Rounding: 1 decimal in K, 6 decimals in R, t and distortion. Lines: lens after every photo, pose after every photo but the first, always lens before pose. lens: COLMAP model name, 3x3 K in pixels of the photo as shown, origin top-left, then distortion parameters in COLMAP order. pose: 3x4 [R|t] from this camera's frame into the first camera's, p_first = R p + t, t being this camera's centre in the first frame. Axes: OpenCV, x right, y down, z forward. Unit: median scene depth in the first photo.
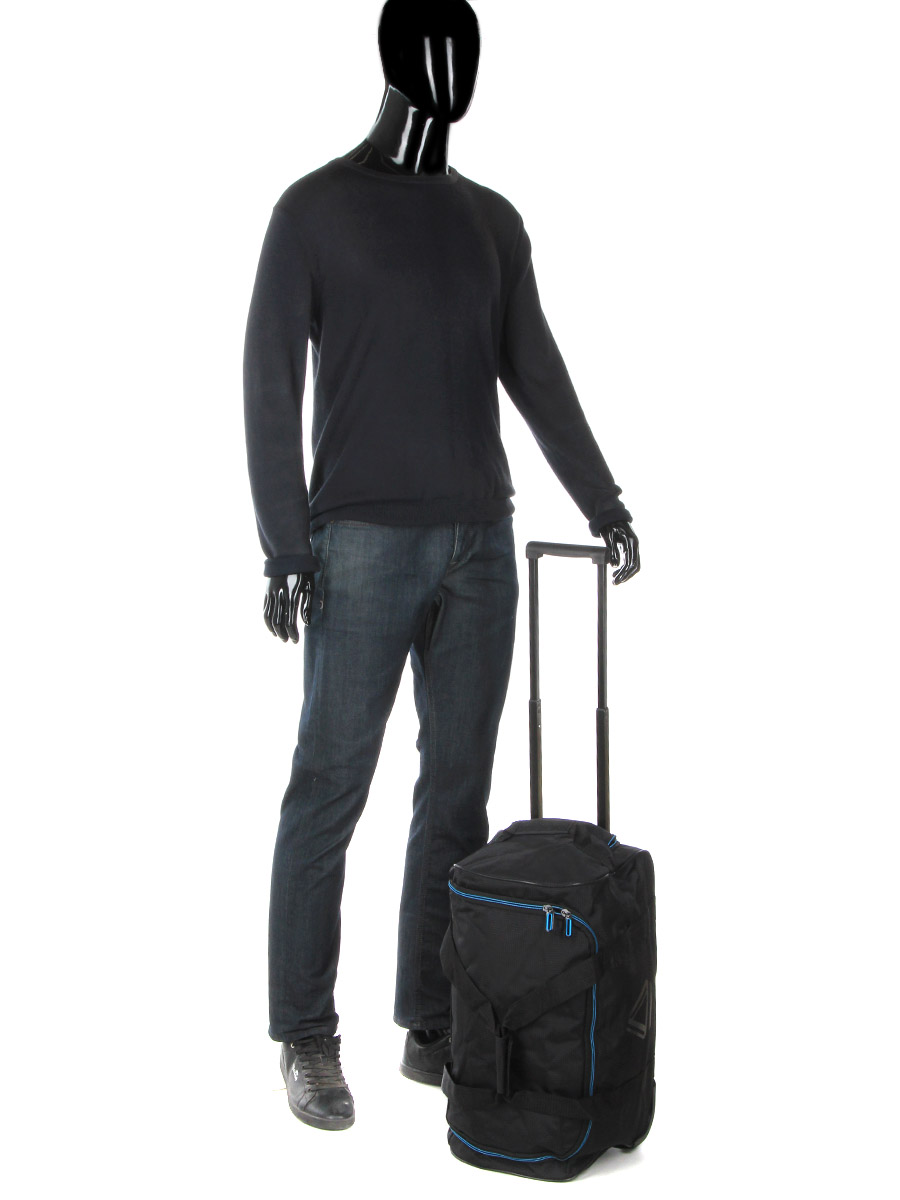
lens RADIAL K [[2303.6, 0, 447.2], [0, 2303.6, 602.8], [0, 0, 1]] dist [-0.002331, 0.000000]
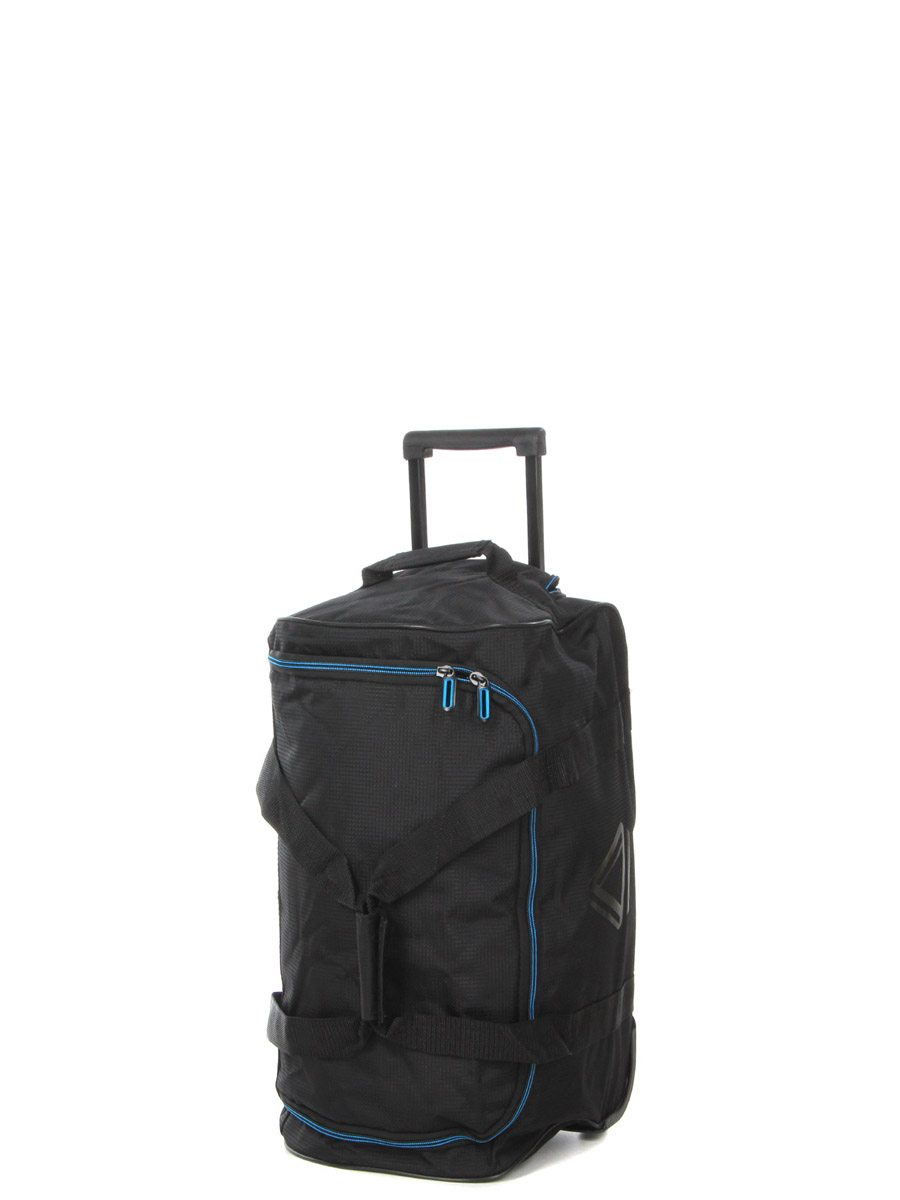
lens RADIAL K [[2303.6, 0, 452.5], [0, 2303.6, 596.2], [0, 0, 1]] dist [-0.002331, 0.000000]
pose [[0.998371, -0.023189, 0.052125, 0.016968], [0.026254, 0.997917, -0.058920, 0.144200], [-0.050651, 0.060193, 0.996901, 0.443133]]
